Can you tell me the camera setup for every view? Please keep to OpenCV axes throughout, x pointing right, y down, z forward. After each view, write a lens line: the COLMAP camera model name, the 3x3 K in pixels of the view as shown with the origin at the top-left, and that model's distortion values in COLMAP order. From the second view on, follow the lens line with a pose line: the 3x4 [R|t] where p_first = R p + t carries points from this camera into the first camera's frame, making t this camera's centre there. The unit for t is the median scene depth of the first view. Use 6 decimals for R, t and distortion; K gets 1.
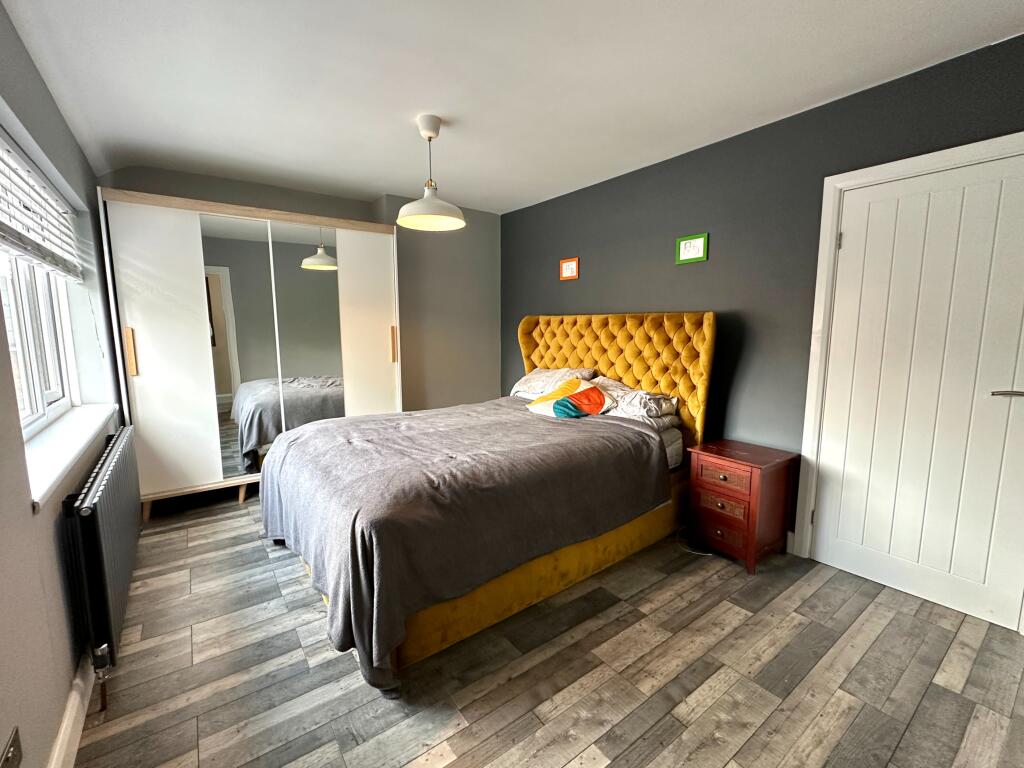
lens RADIAL K [[445.2, 0, 513.7], [0, 445.2, 383.6], [0, 0, 1]] dist [0.000197, 0.000096]
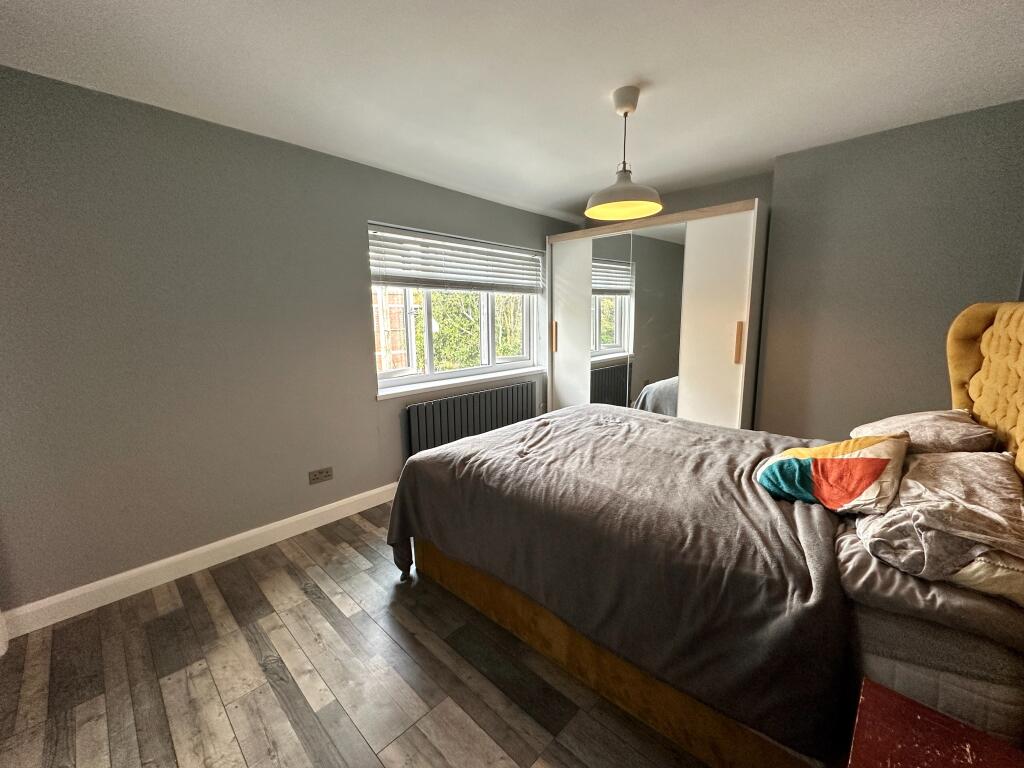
lens RADIAL K [[412.7, 0, 516.5], [0, 412.7, 383.2], [0, 0, 1]] dist [-0.000151, -0.000634]
pose [[0.170362, 0.159486, -0.972389, 0.660575], [-0.117375, 0.983074, 0.140675, -0.111284], [0.978366, 0.090168, 0.186198, 0.672845]]
